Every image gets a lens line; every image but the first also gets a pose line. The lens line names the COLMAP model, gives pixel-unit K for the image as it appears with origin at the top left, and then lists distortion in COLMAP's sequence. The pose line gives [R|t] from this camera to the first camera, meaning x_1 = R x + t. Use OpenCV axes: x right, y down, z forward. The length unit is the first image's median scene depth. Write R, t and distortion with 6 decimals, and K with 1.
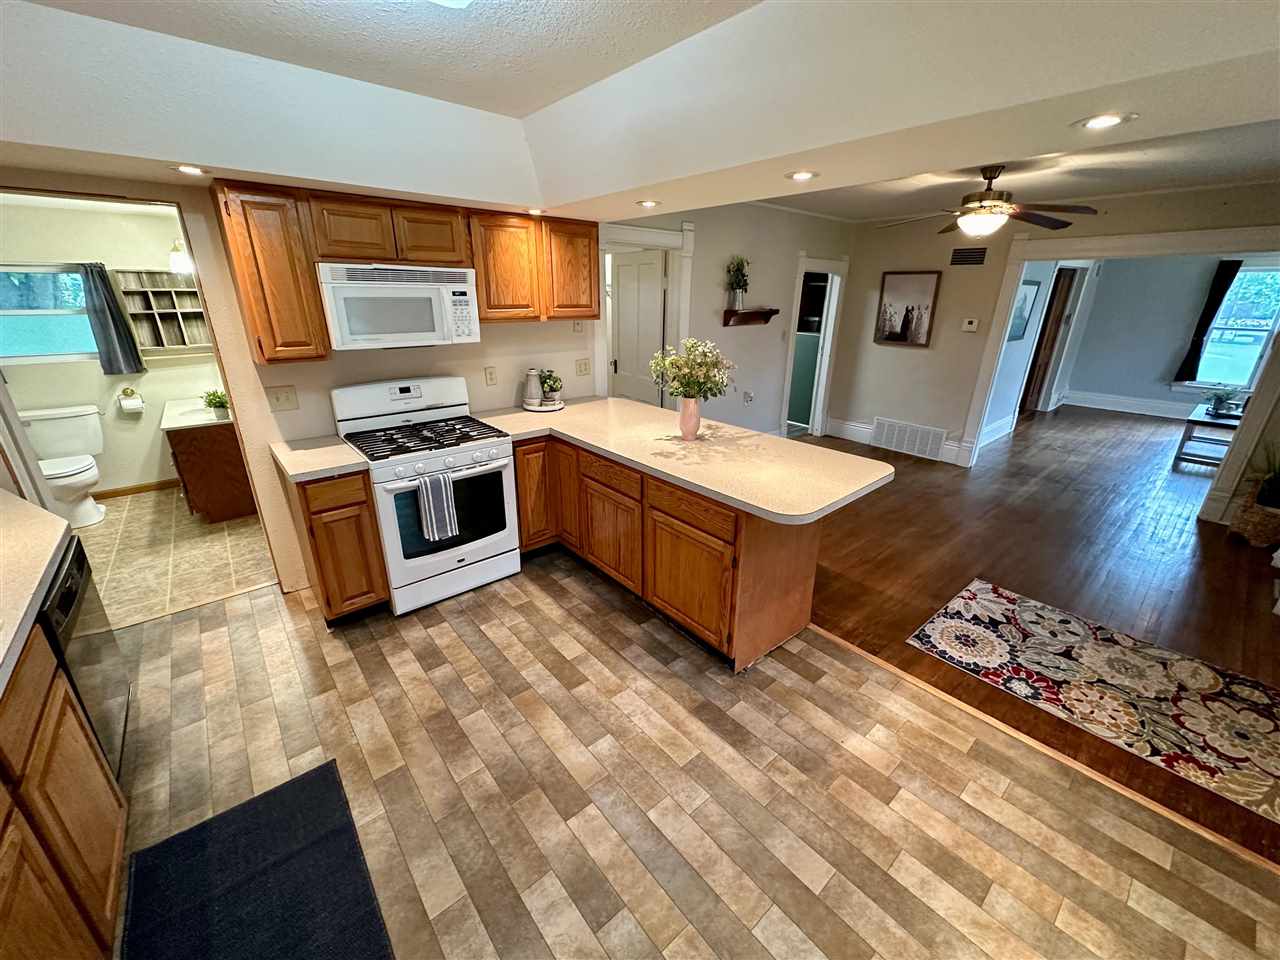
lens RADIAL K [[509.9, 0, 642.0], [0, 509.9, 479.0], [0, 0, 1]] dist [-0.000740, 0.000093]
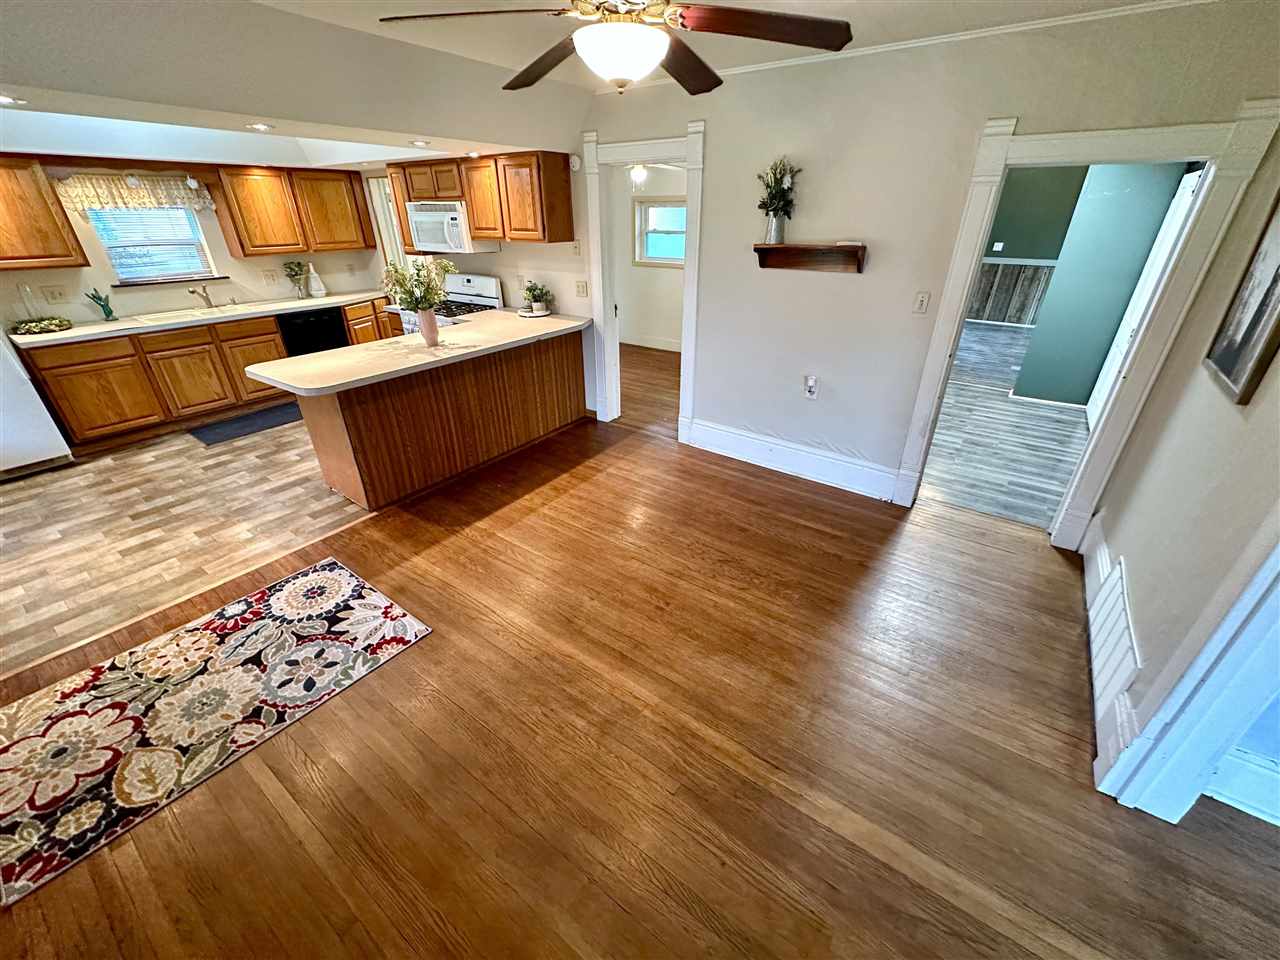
lens RADIAL K [[509.9, 0, 639.2], [0, 509.9, 478.9], [0, 0, 1]] dist [-0.000740, 0.000093]
pose [[0.239899, 0.442612, -0.864027, 1.422405], [-0.328881, 0.874443, 0.356634, -0.399154], [0.913393, 0.198606, 0.355345, 1.089119]]
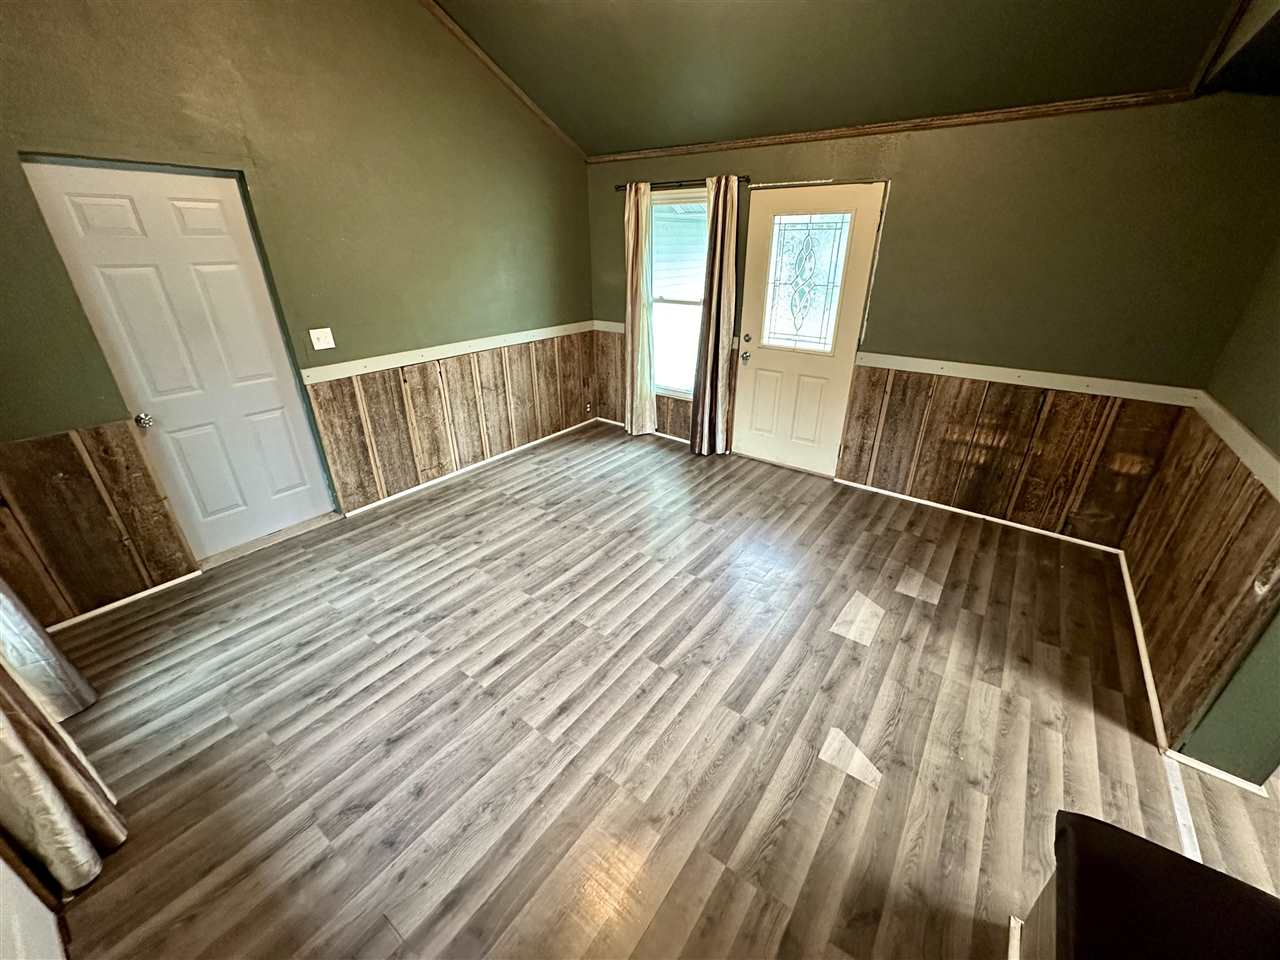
lens RADIAL K [[509.9, 0, 638.3], [0, 509.9, 478.9], [0, 0, 1]] dist [-0.000740, 0.000093]
pose [[0.973487, -0.109551, 0.200801, -0.718615], [0.090261, 0.990593, 0.102854, -0.931164], [-0.210180, -0.082003, 0.974218, 2.452585]]
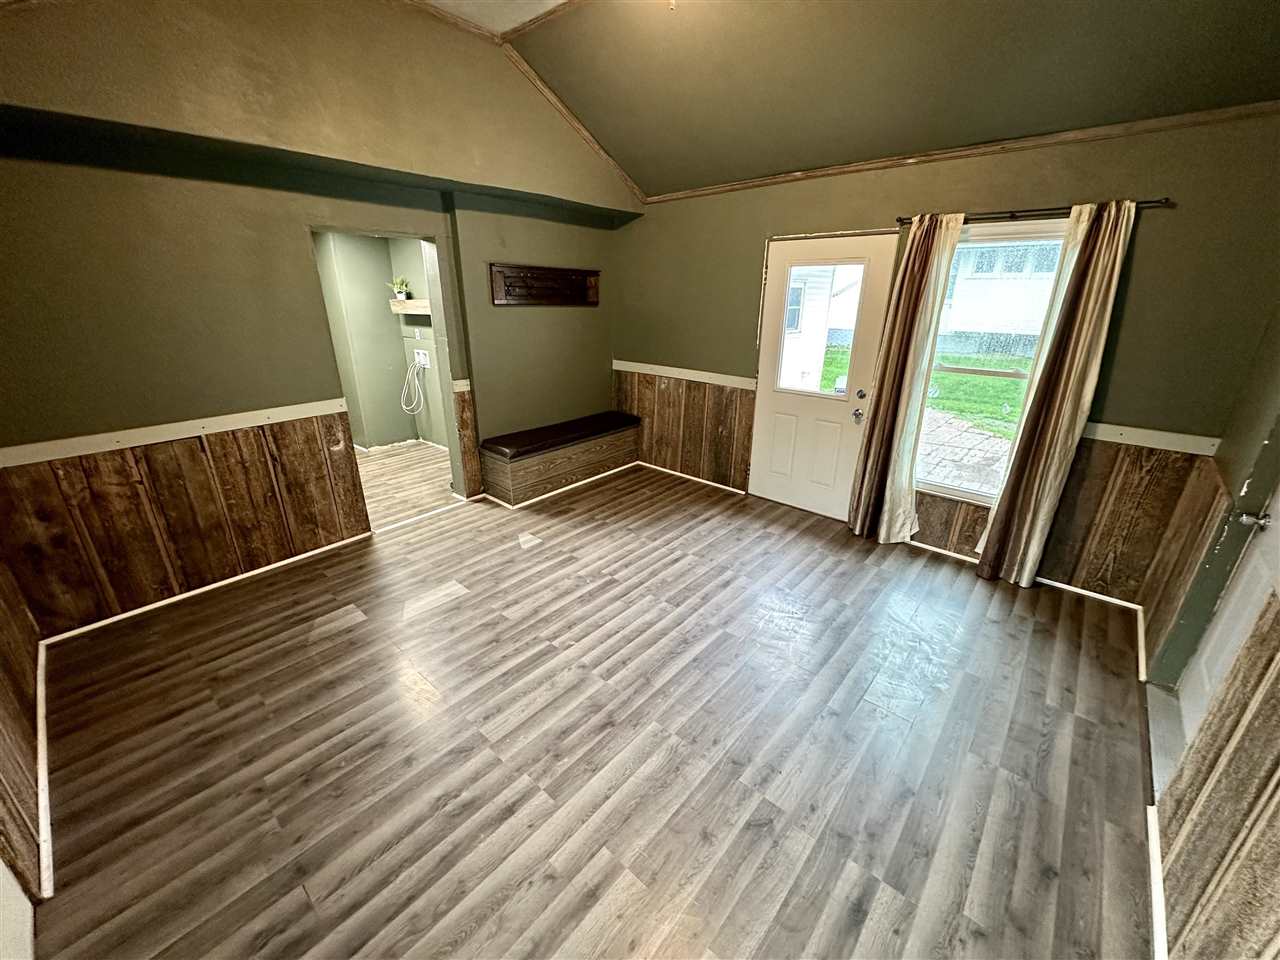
lens RADIAL K [[509.9, 0, 639.0], [0, 509.9, 479.0], [0, 0, 1]] dist [-0.000740, 0.000093]
pose [[-0.989090, 0.037290, -0.142518, -0.469991], [-0.064189, 0.761674, 0.644773, -1.443103], [0.132596, 0.646886, -0.750971, 3.878198]]
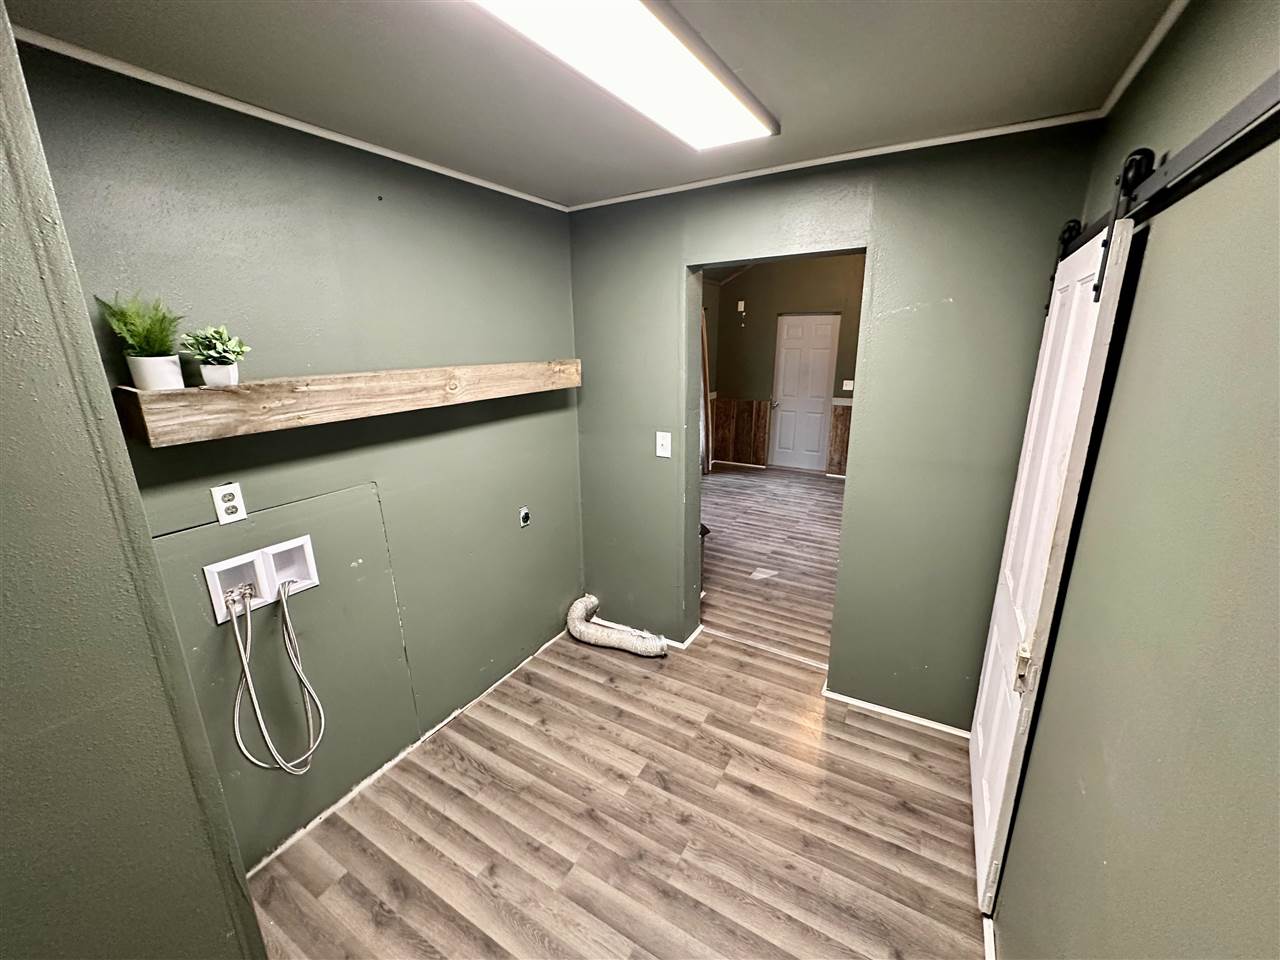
lens RADIAL K [[509.9, 0, 643.2], [0, 509.9, 479.3], [0, 0, 1]] dist [-0.000740, 0.000093]
pose [[0.327203, 0.231914, -0.916054, 0.676990], [-0.314205, 0.940958, 0.125989, -0.794785], [0.891187, 0.246605, 0.380752, 2.154300]]
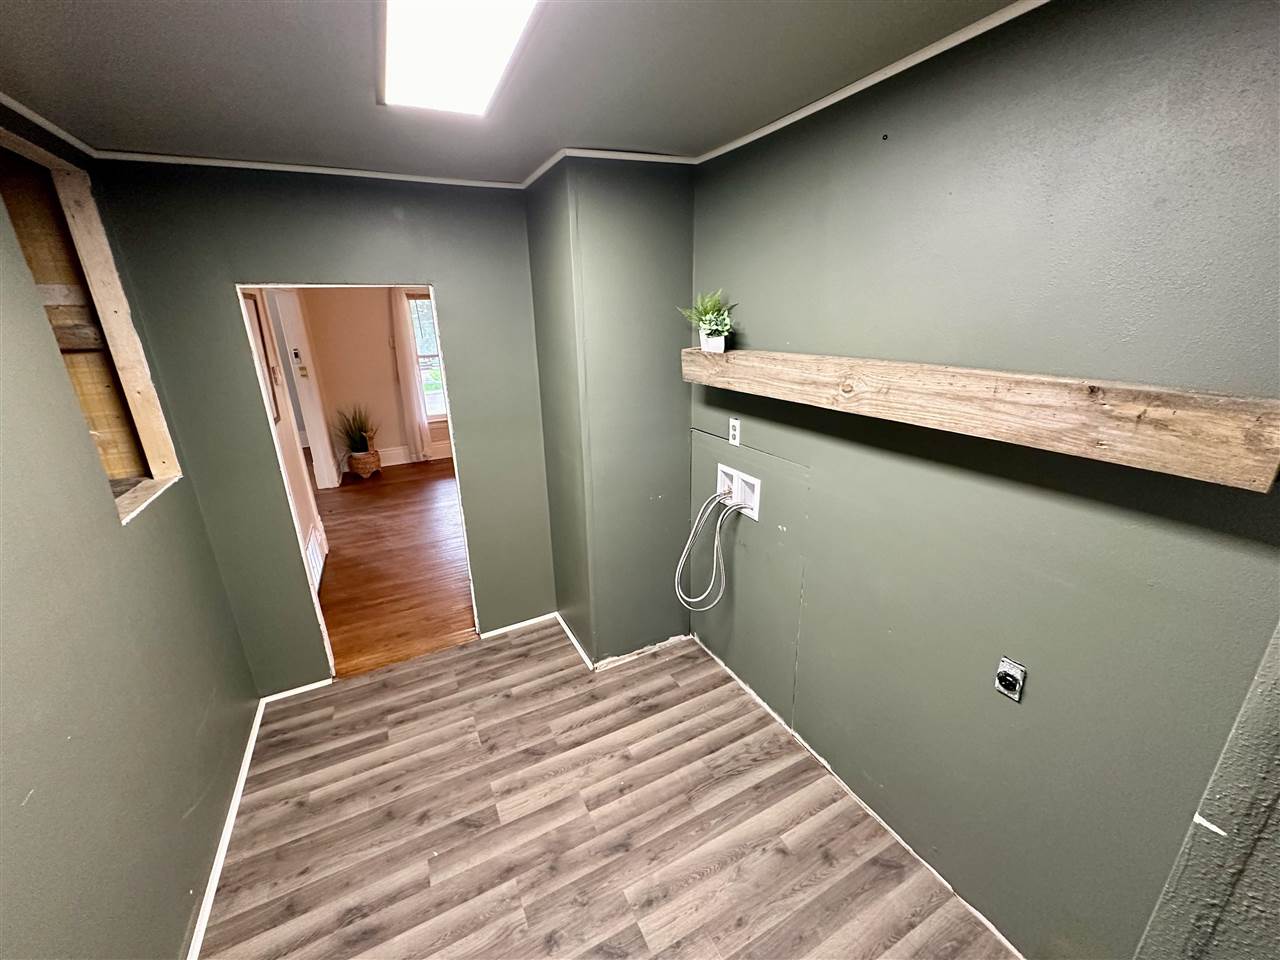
lens RADIAL K [[509.9, 0, 637.9], [0, 509.9, 478.9], [0, 0, 1]] dist [-0.000740, 0.000093]
pose [[-0.970253, -0.064808, 0.233256, 0.018363], [0.096935, 0.778894, 0.619619, -1.007155], [-0.221838, 0.623798, -0.749443, 2.633604]]
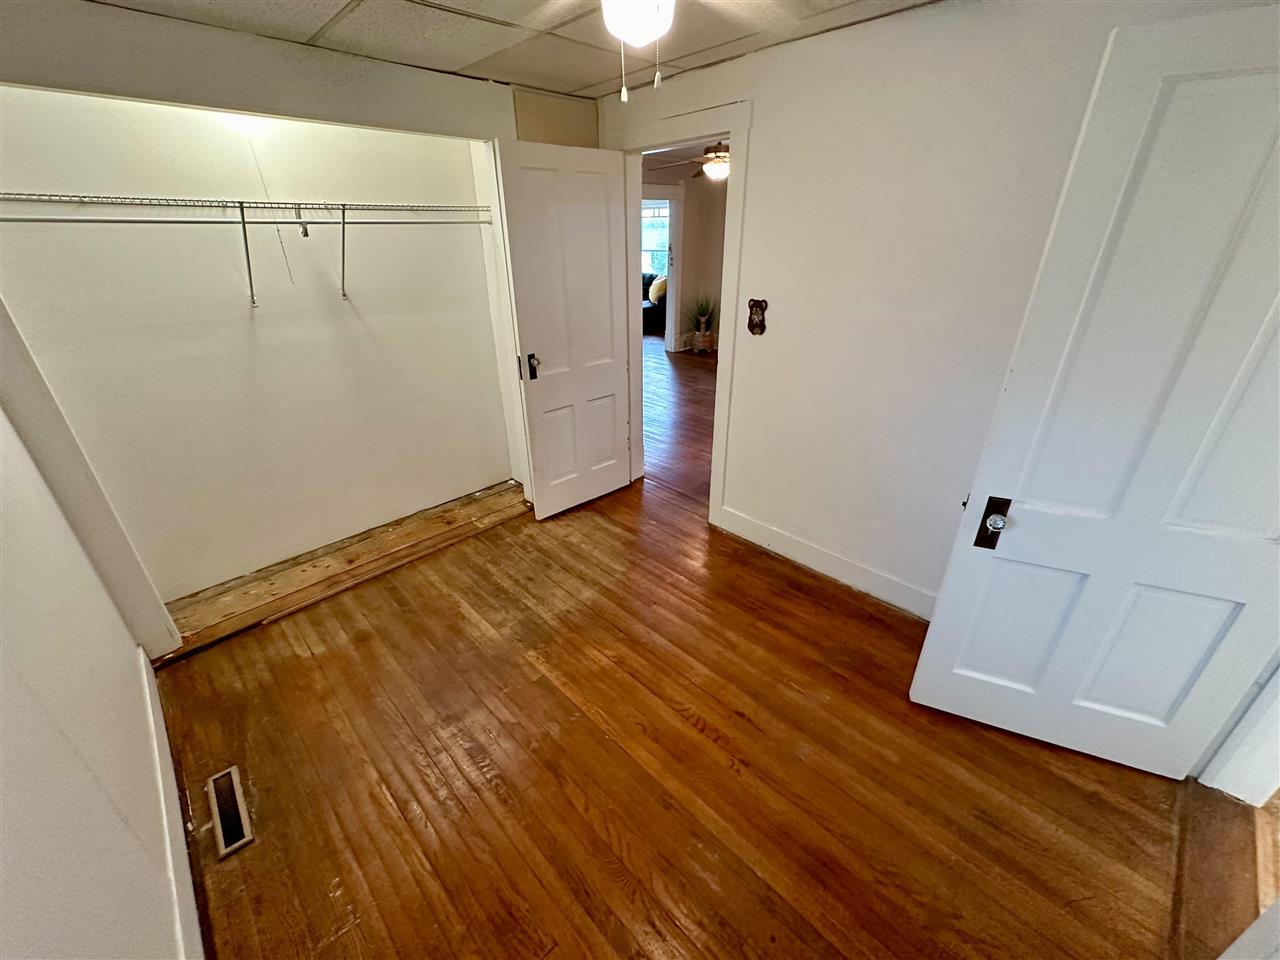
lens RADIAL K [[509.9, 0, 646.8], [0, 509.9, 486.1], [0, 0, 1]] dist [-0.000740, 0.000093]
pose [[-0.088207, -0.452472, 0.887406, -1.067068], [0.354527, 0.818282, 0.452466, -0.567812], [-0.930876, 0.354520, 0.088235, 1.588621]]
